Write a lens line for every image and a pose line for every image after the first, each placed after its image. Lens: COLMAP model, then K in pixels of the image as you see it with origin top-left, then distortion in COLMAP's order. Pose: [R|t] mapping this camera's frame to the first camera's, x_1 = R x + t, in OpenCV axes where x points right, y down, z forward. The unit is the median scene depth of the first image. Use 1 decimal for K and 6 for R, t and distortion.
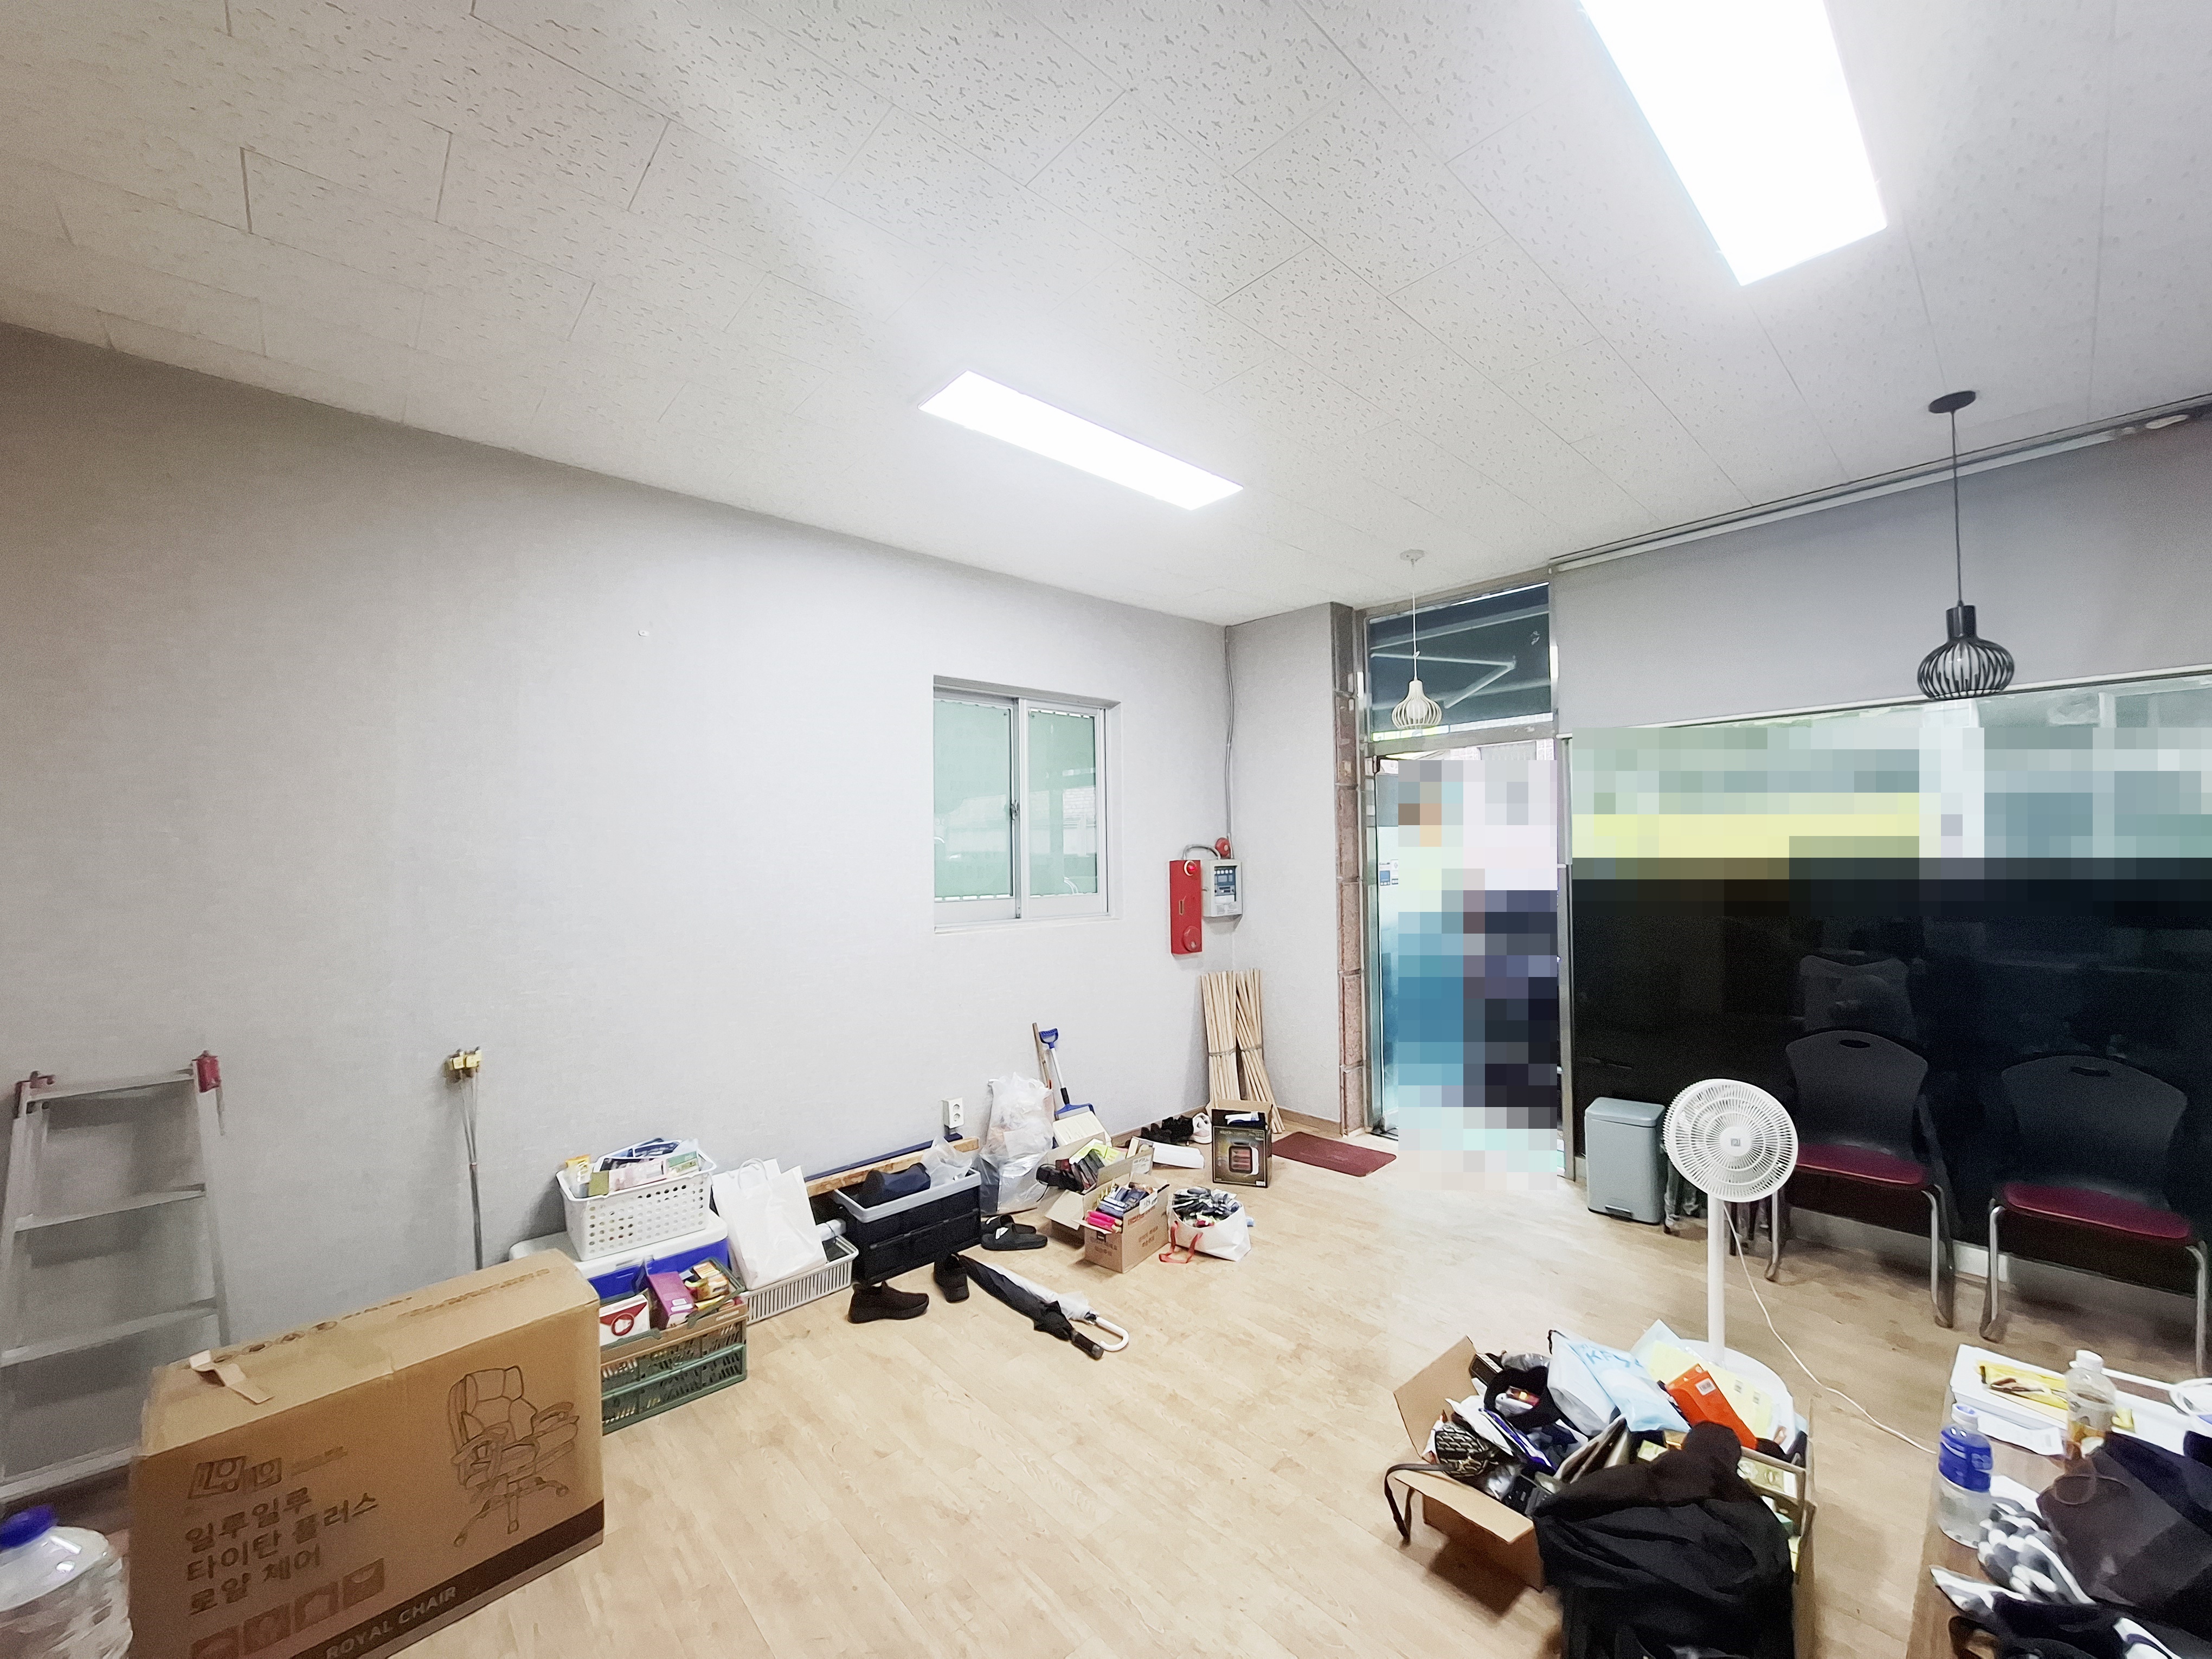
lens RADIAL K [[866.9, 0, 1096.9], [0, 866.9, 838.7], [0, 0, 1]] dist [-0.003031, -0.000329]
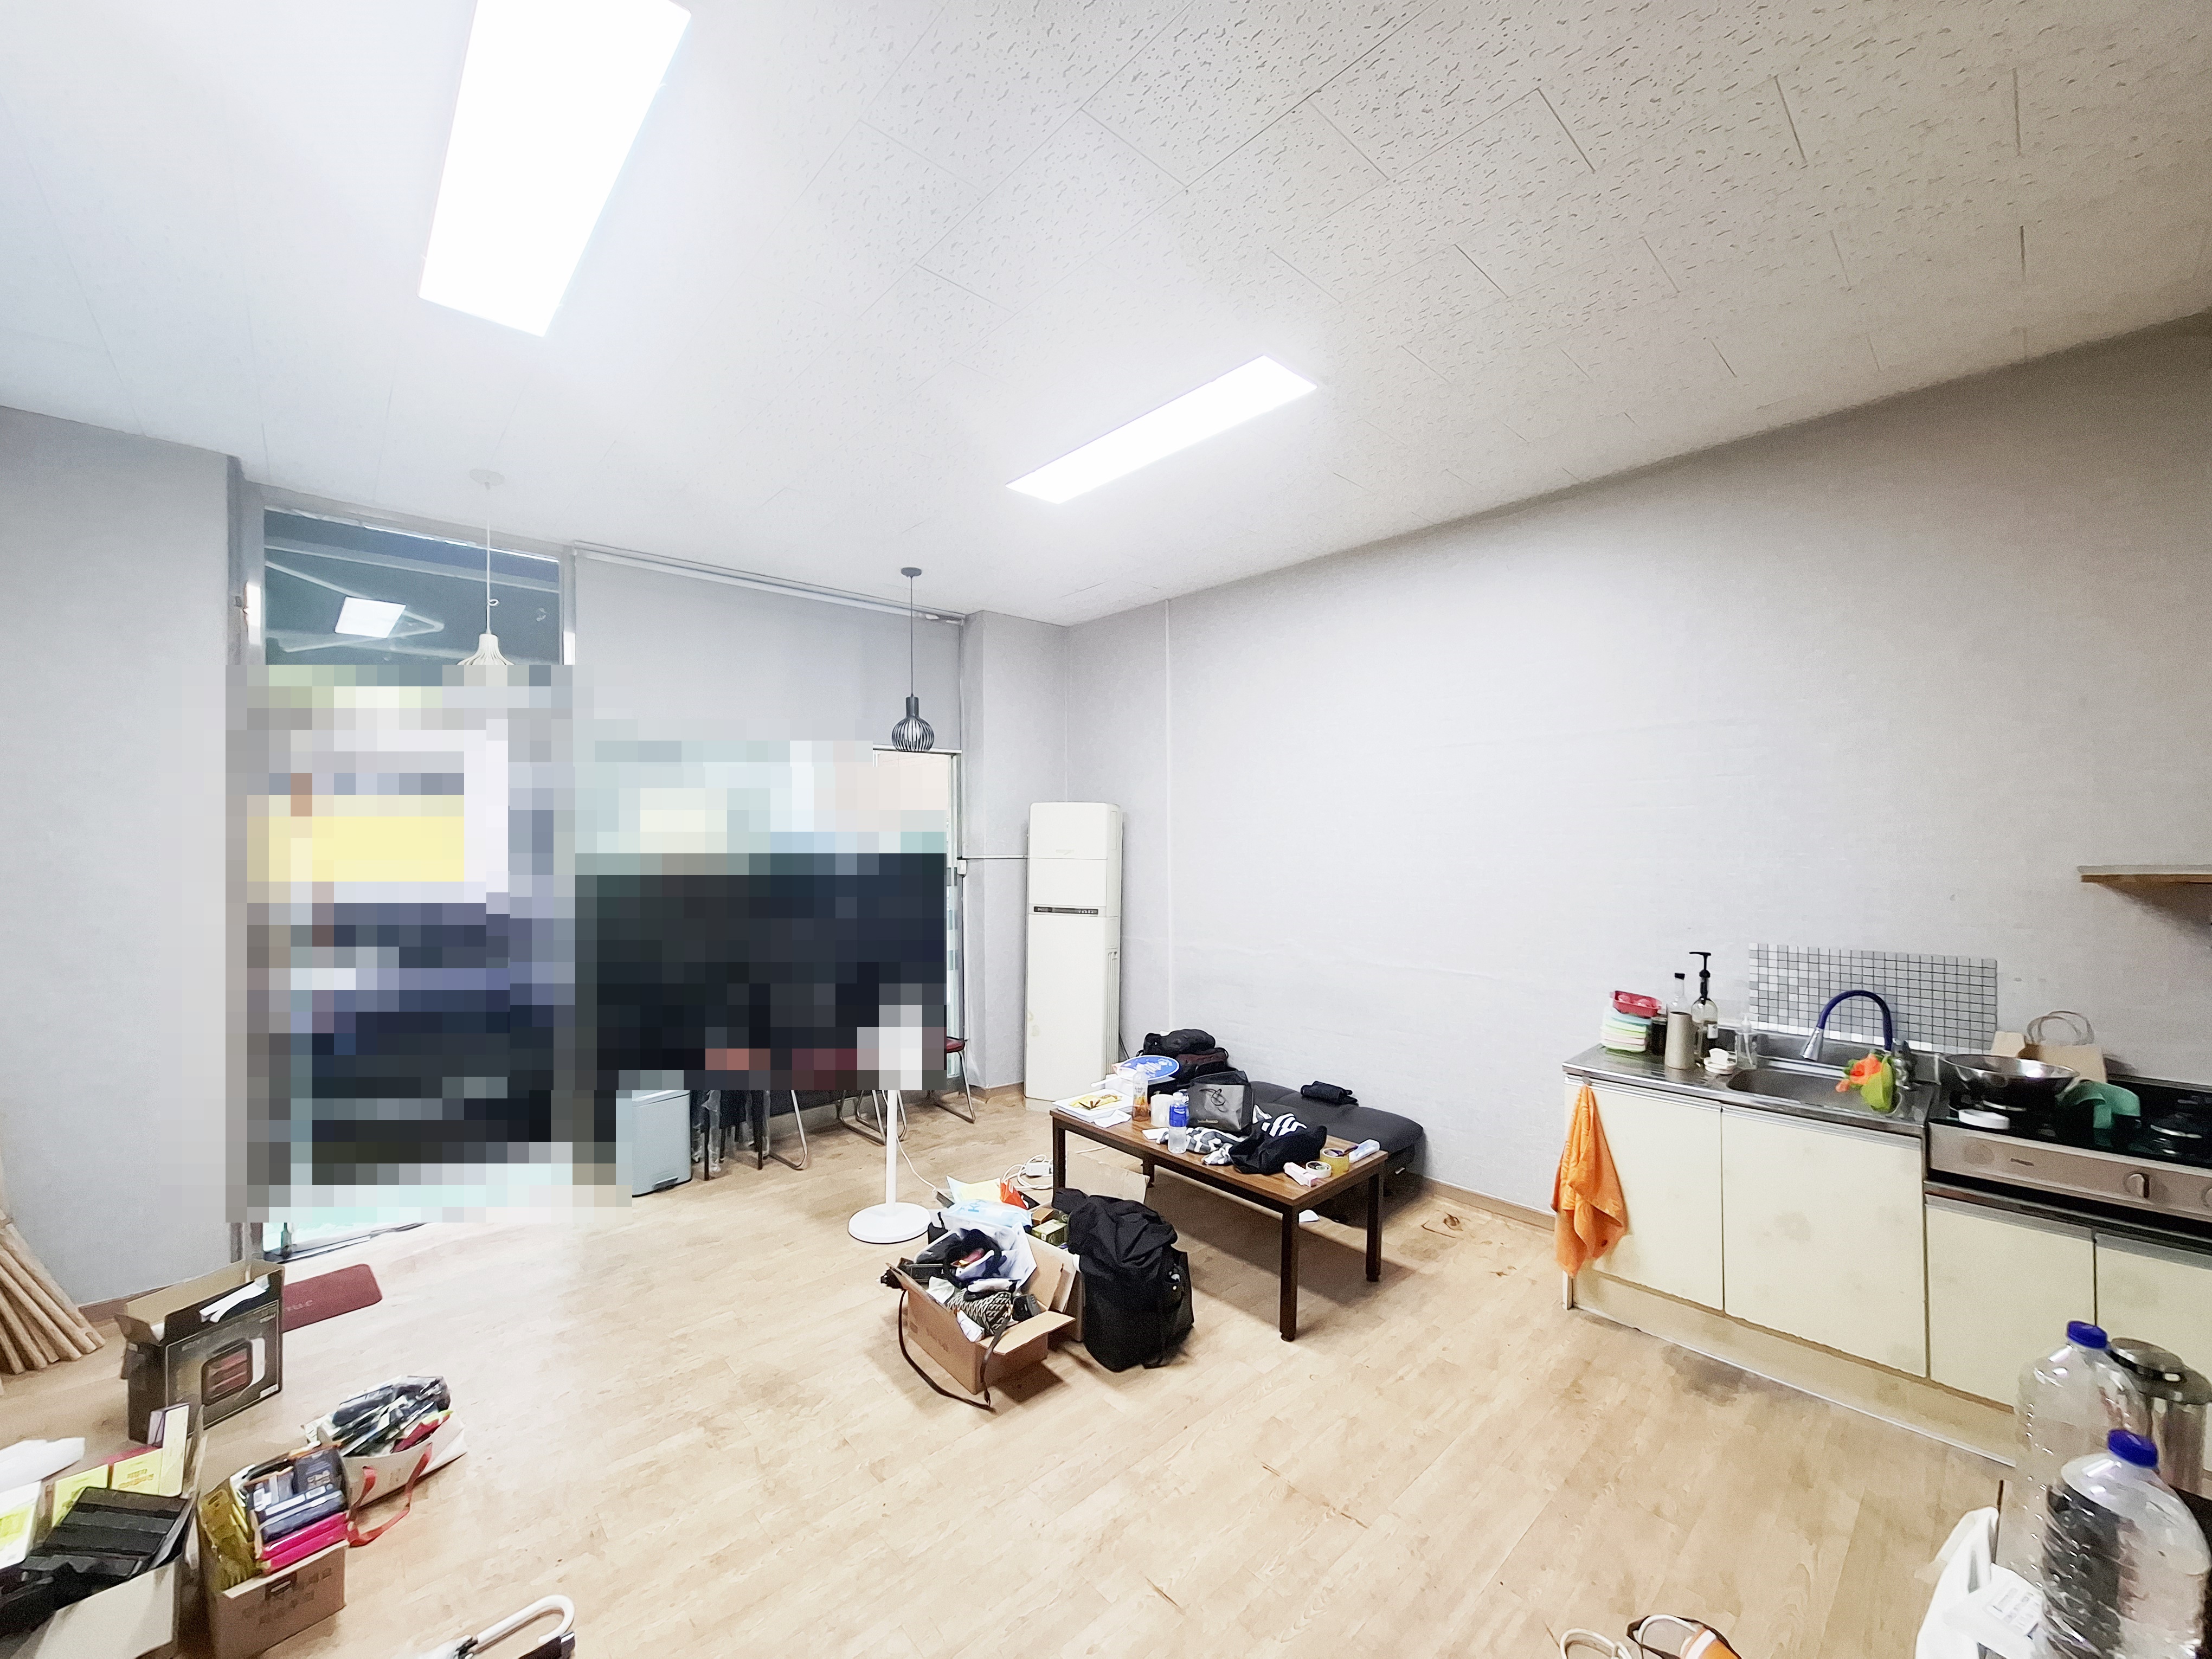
lens RADIAL K [[866.9, 0, 1098.7], [0, 866.9, 836.1], [0, 0, 1]] dist [-0.003031, -0.000329]
pose [[-0.005943, 0.014371, 0.999879, -0.622161], [-0.008323, 0.999861, -0.014420, 0.017564], [-0.999948, -0.008408, -0.005822, 0.617803]]
